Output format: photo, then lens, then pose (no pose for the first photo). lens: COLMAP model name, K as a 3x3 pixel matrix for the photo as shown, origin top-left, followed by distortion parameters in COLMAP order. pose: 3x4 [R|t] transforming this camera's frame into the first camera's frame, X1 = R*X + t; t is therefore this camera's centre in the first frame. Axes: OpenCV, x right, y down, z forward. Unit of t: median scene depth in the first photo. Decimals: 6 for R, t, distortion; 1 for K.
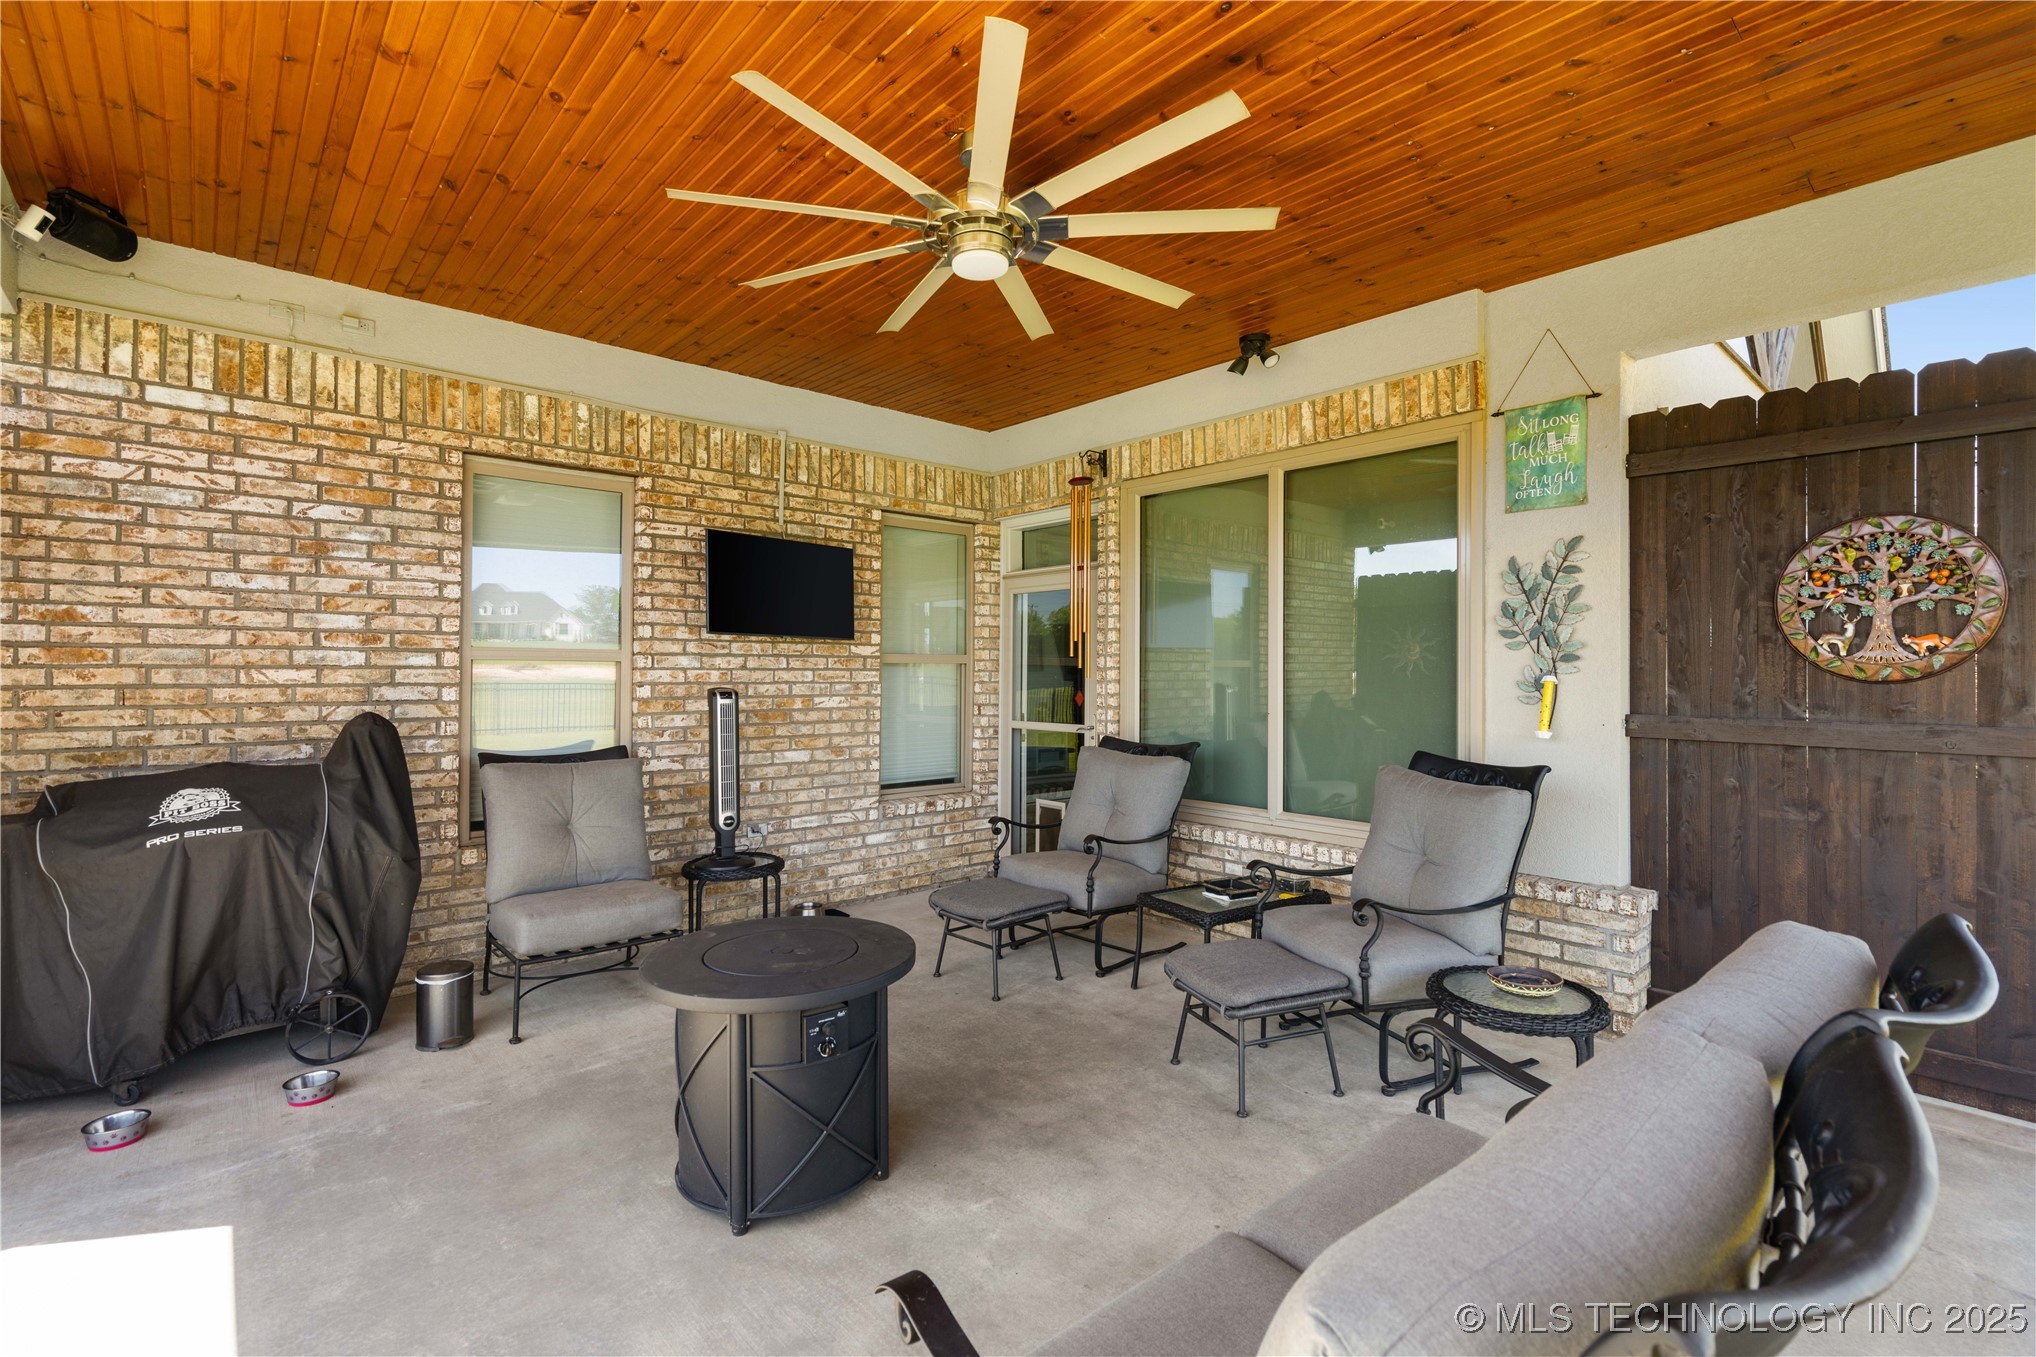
lens RADIAL K [[920.5, 0, 1018.4], [0, 920.5, 676.6], [0, 0, 1]] dist [0.000034, -0.000001]
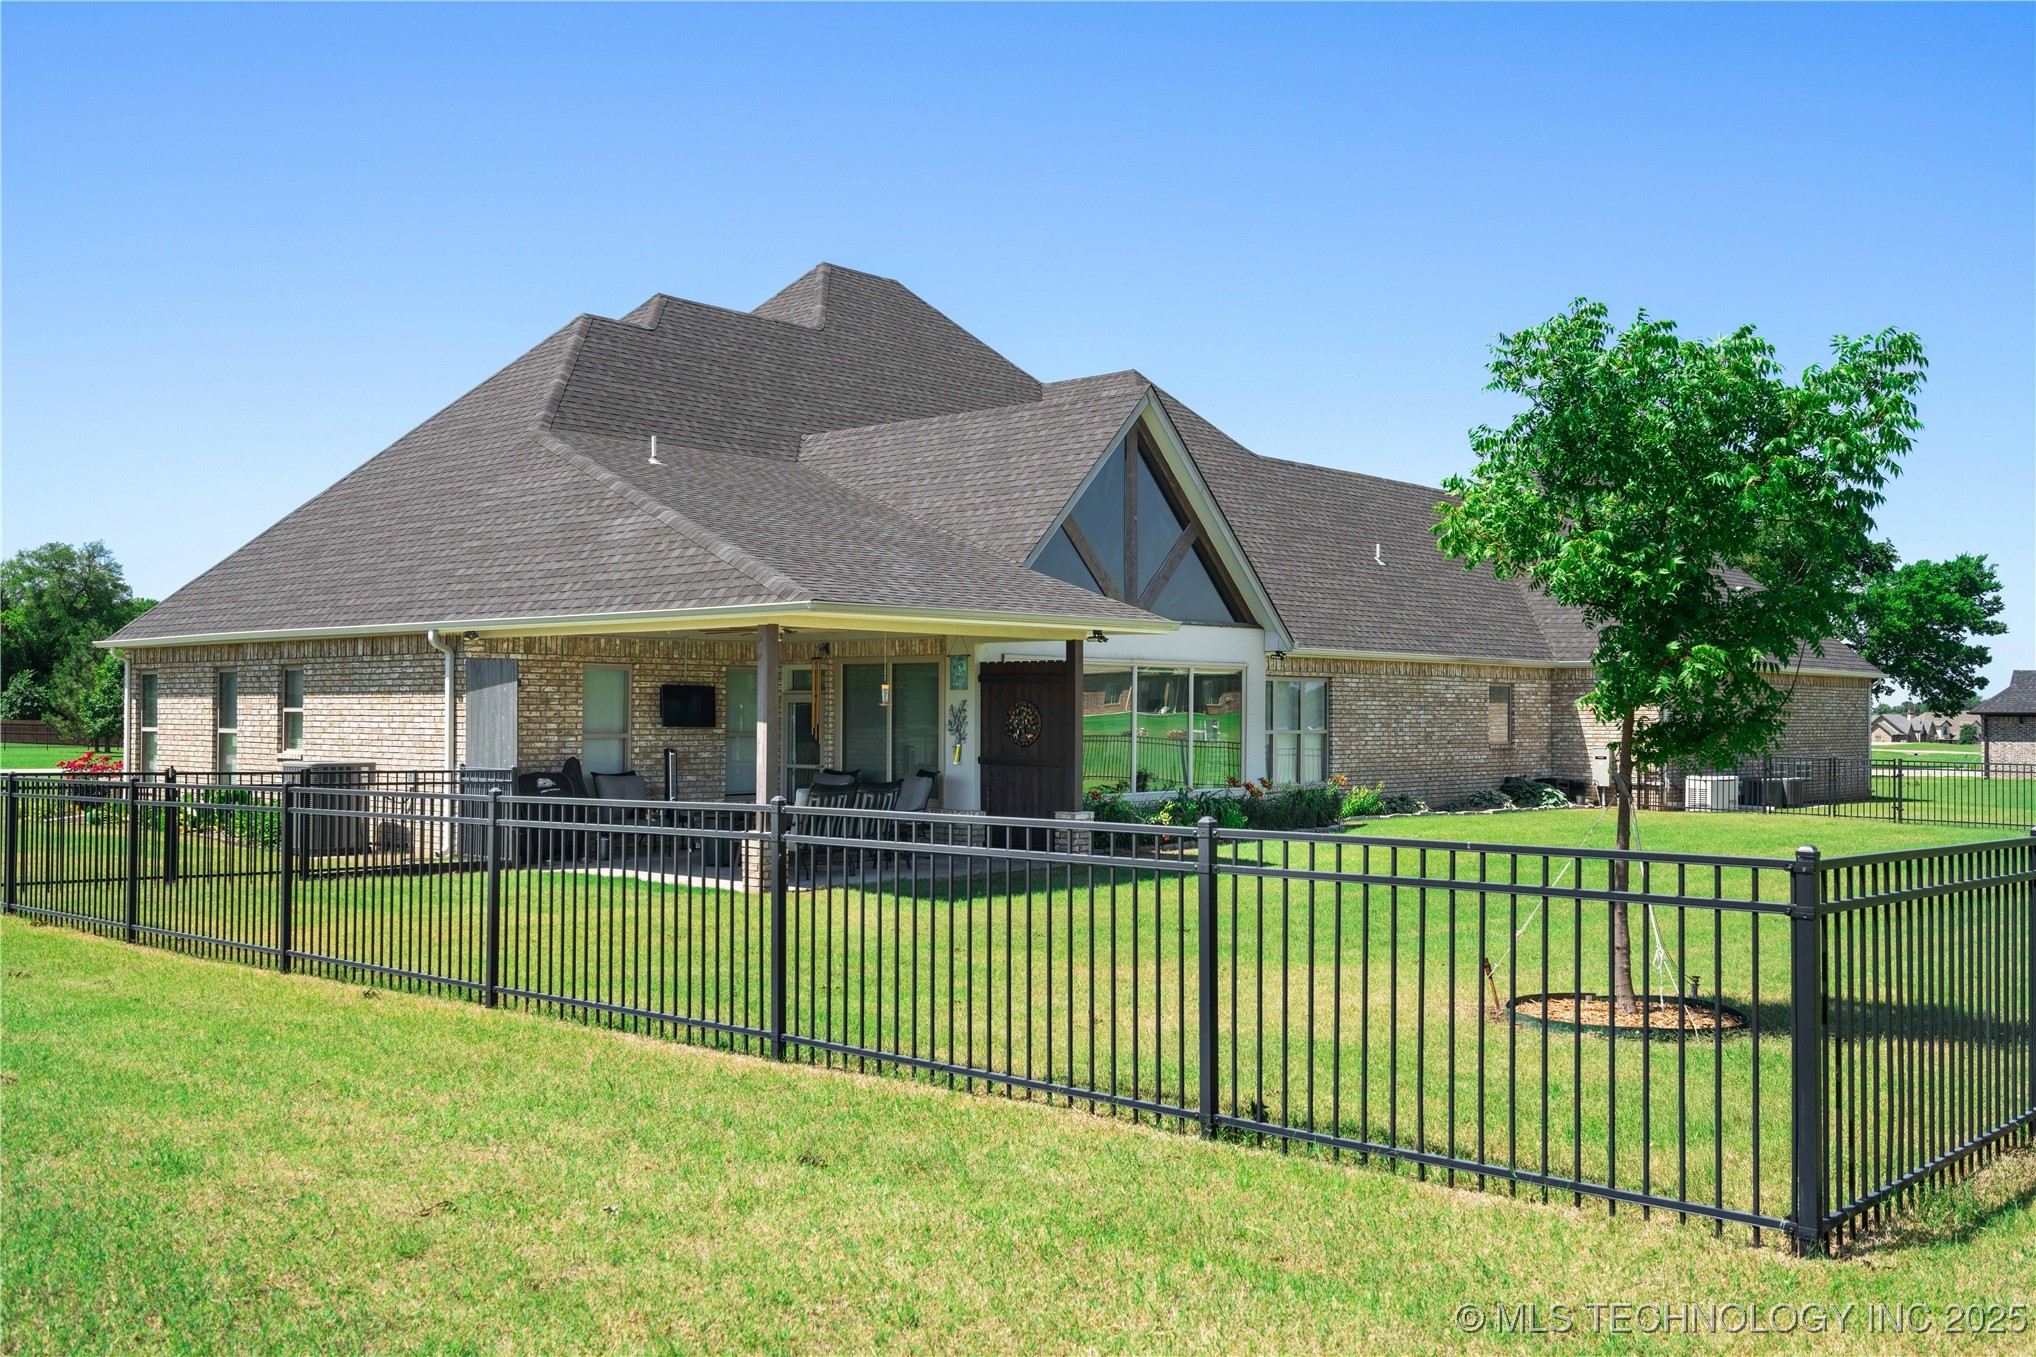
lens RADIAL K [[1932.3, 0, 1019.2], [0, 1932.3, 682.7], [0, 0, 1]] dist [0.000953, 0.000000]
pose [[0.995513, 0.001864, 0.094605, 0.125694], [-0.000140, 0.999834, -0.018228, -0.068617], [-0.094623, 0.018133, 0.995348, -4.178843]]
